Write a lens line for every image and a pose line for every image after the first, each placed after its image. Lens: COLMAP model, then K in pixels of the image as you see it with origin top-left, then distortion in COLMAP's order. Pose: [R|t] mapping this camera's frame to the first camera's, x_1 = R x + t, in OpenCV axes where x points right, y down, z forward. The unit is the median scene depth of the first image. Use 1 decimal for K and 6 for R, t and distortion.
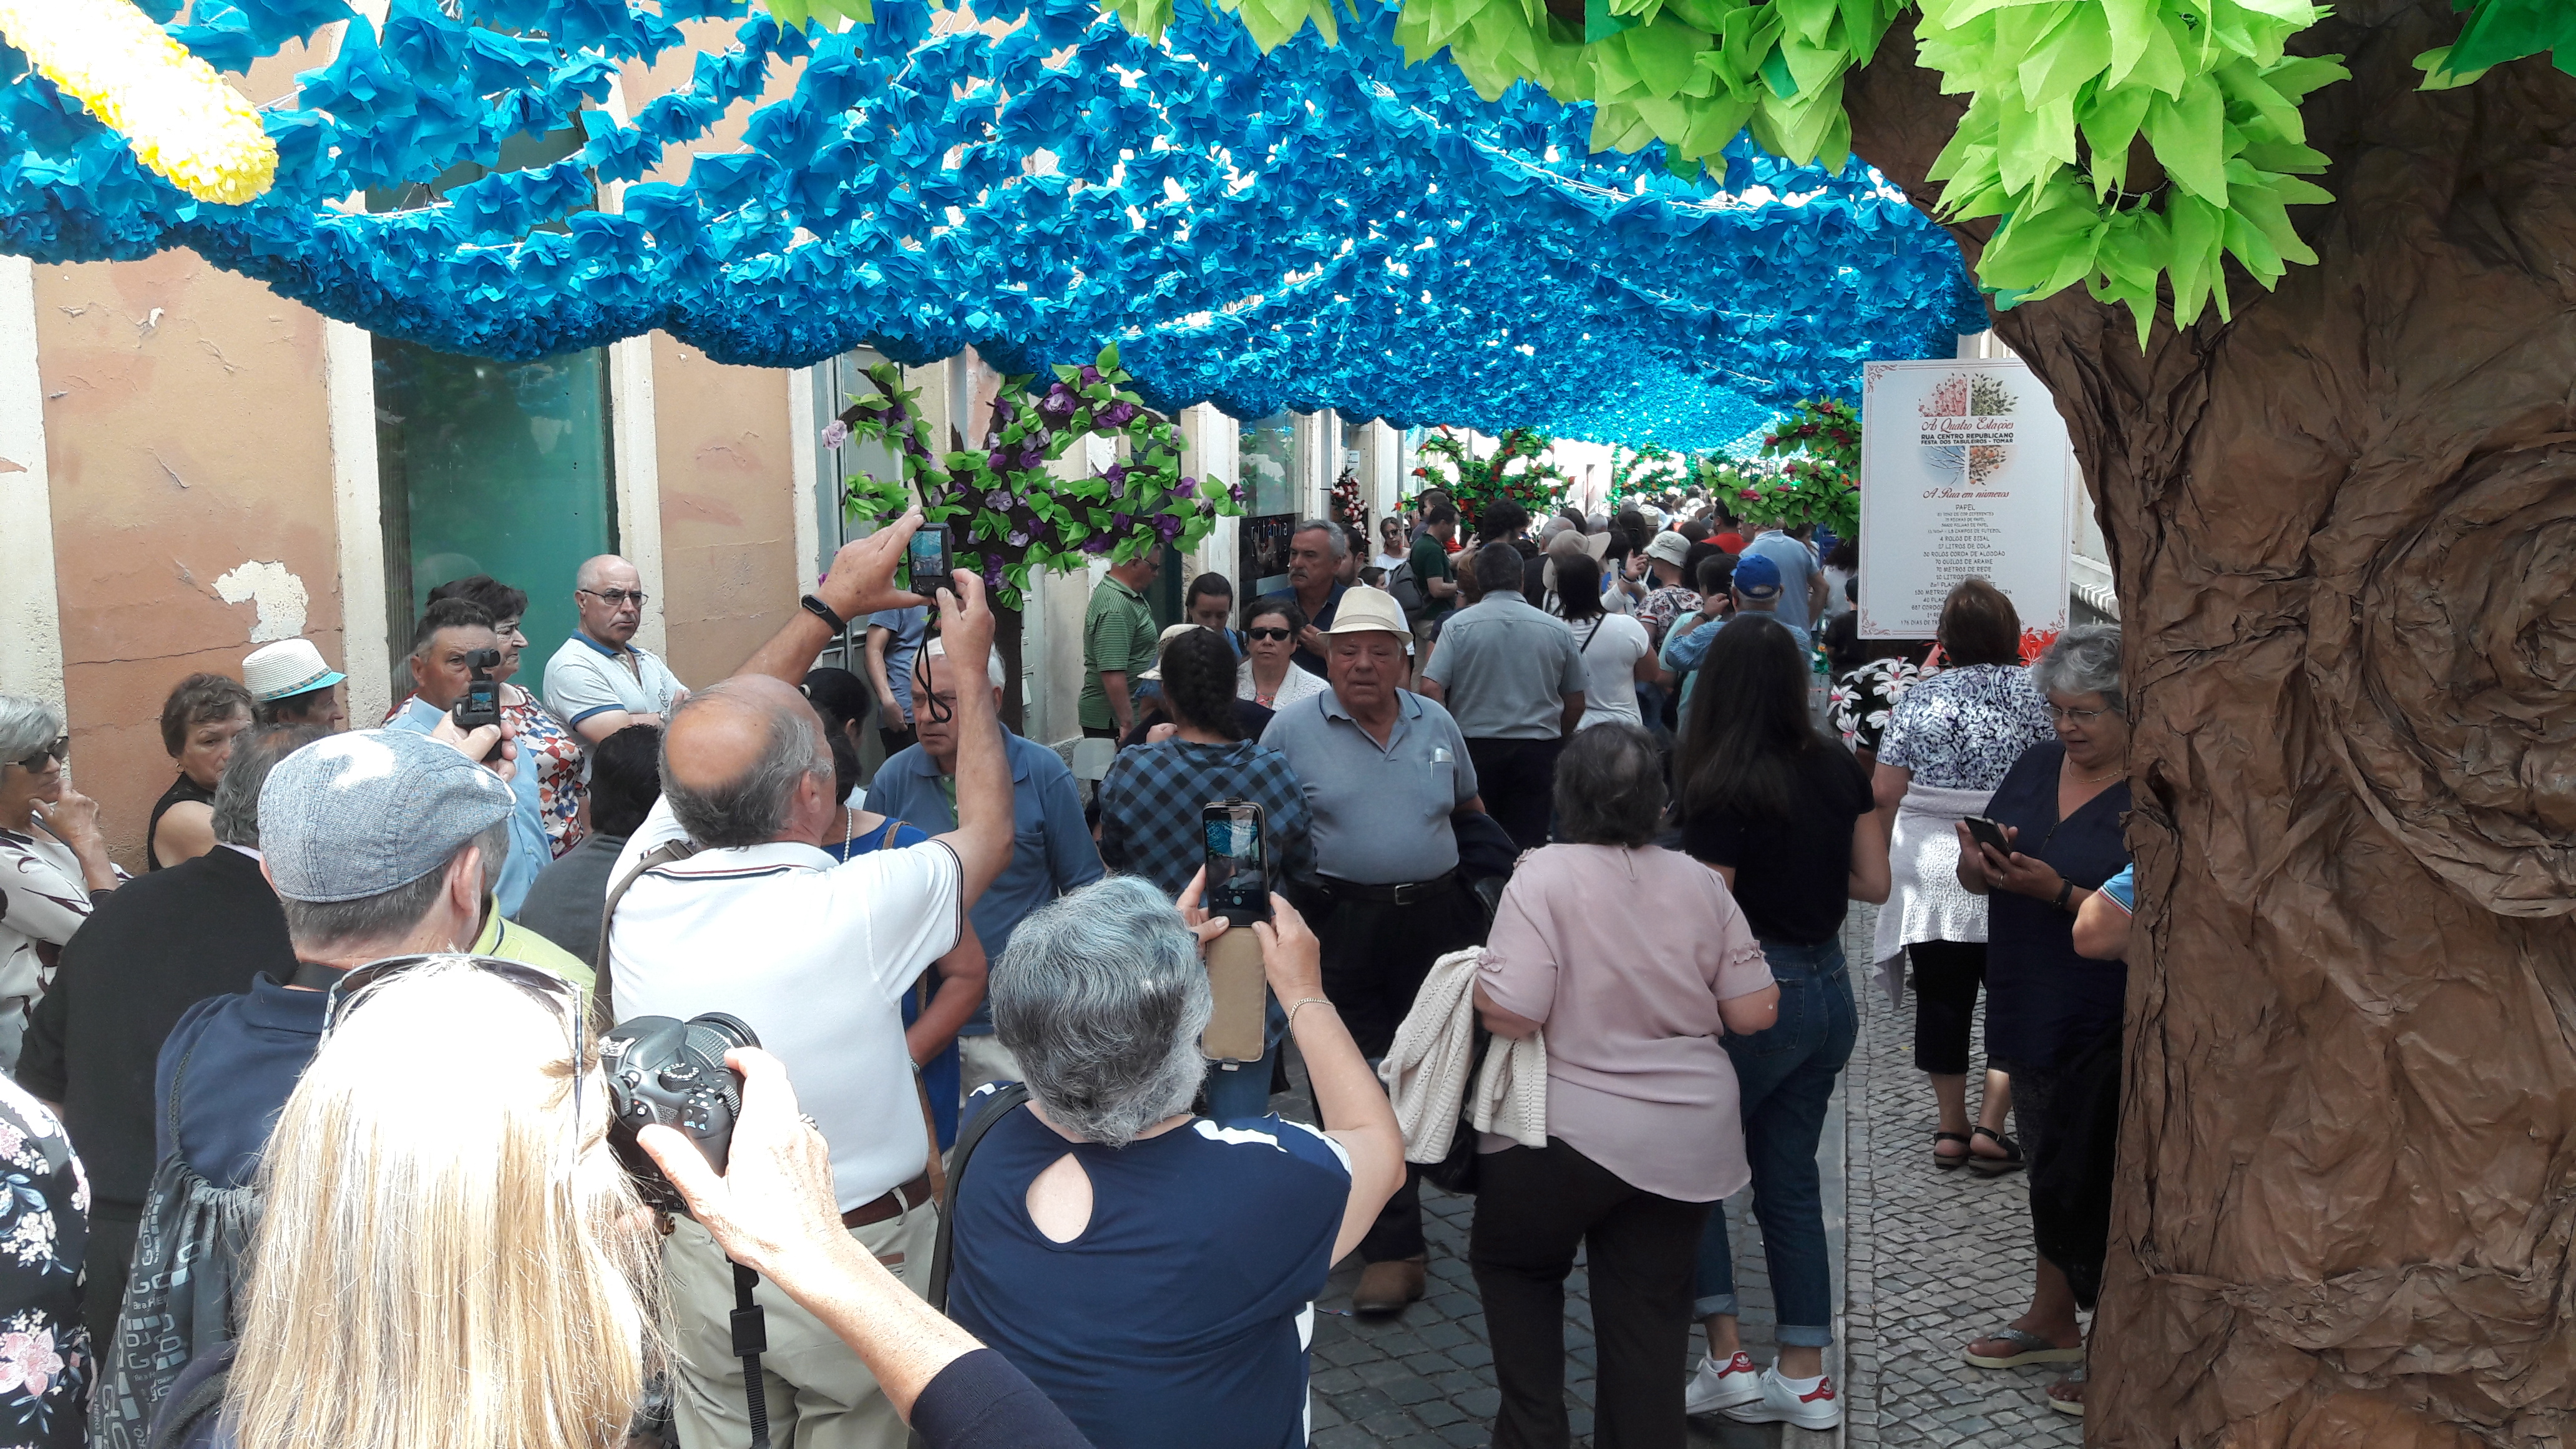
lens RADIAL K [[2064.8, 0, 1288.0], [0, 2064.8, 724.5], [0, 0, 1]] dist [0.168981, -0.278084]
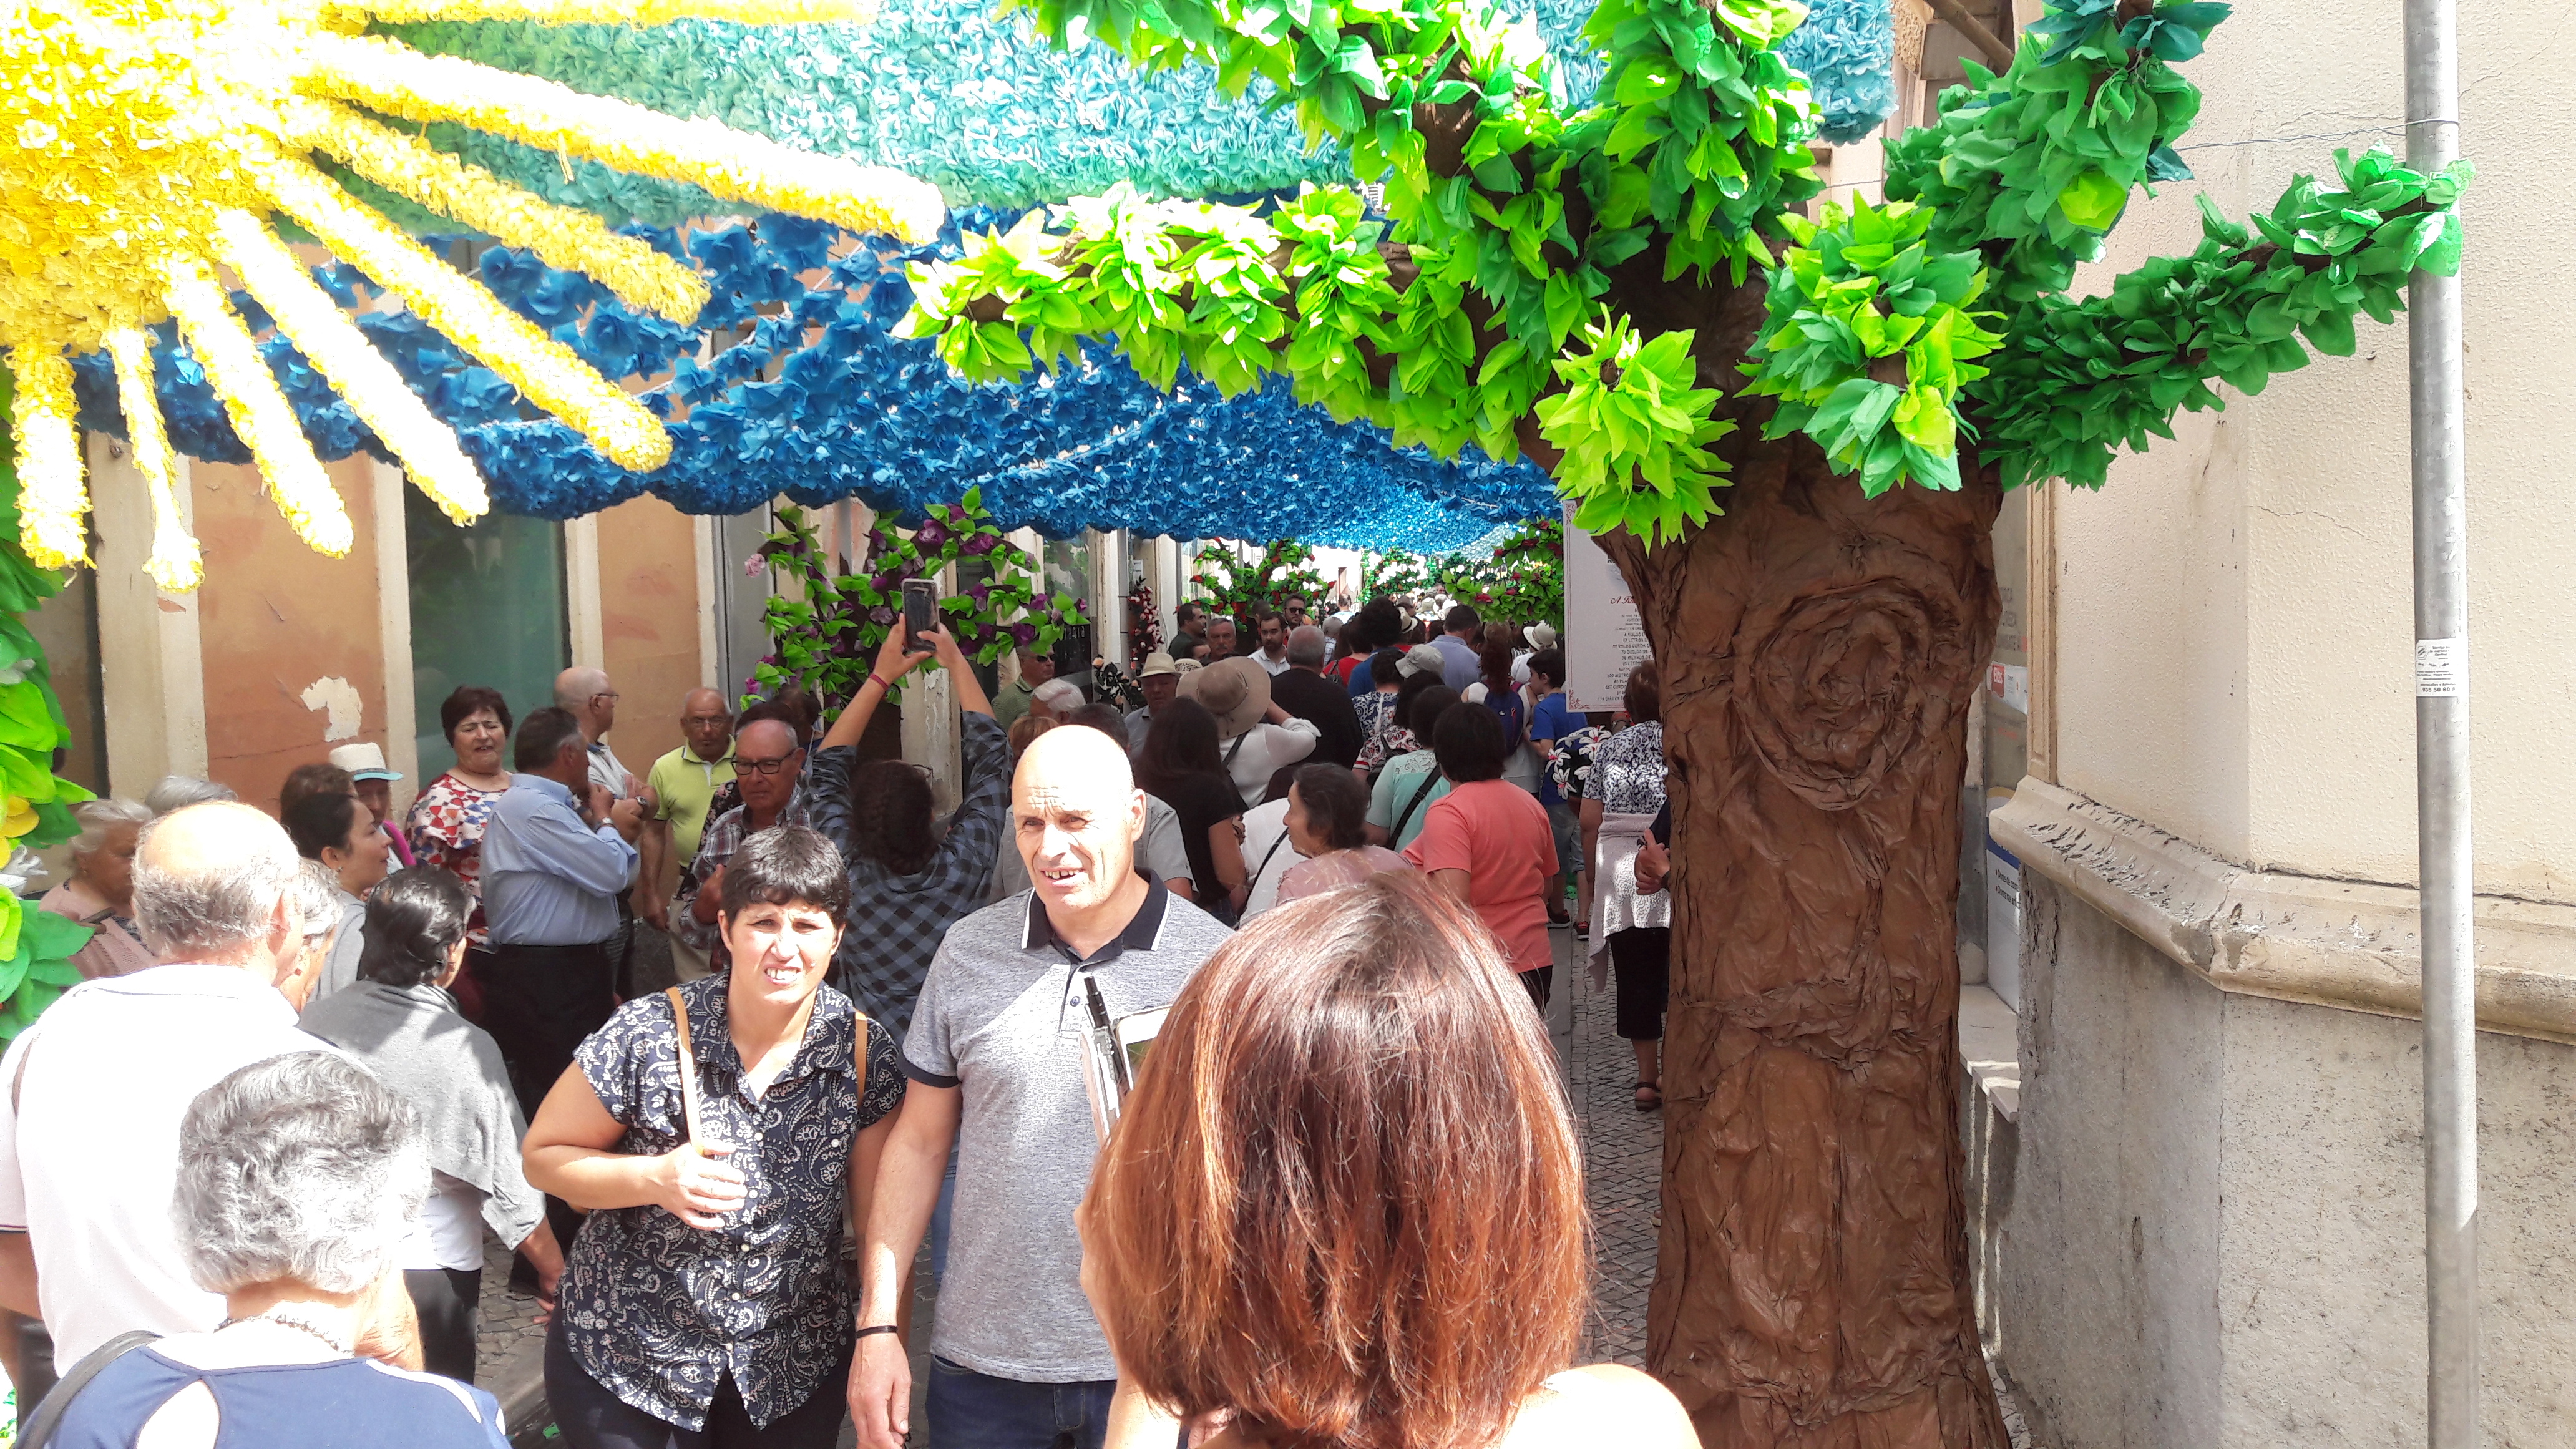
lens RADIAL K [[2084.8, 0, 1288.0], [0, 2084.8, 724.5], [0, 0, 1]] dist [0.202309, -0.186648]
pose [[0.992379, -0.024070, 0.120848, -0.053304], [0.029741, 0.998528, -0.045351, 0.019536], [-0.119579, 0.048600, 0.991634, -0.251585]]
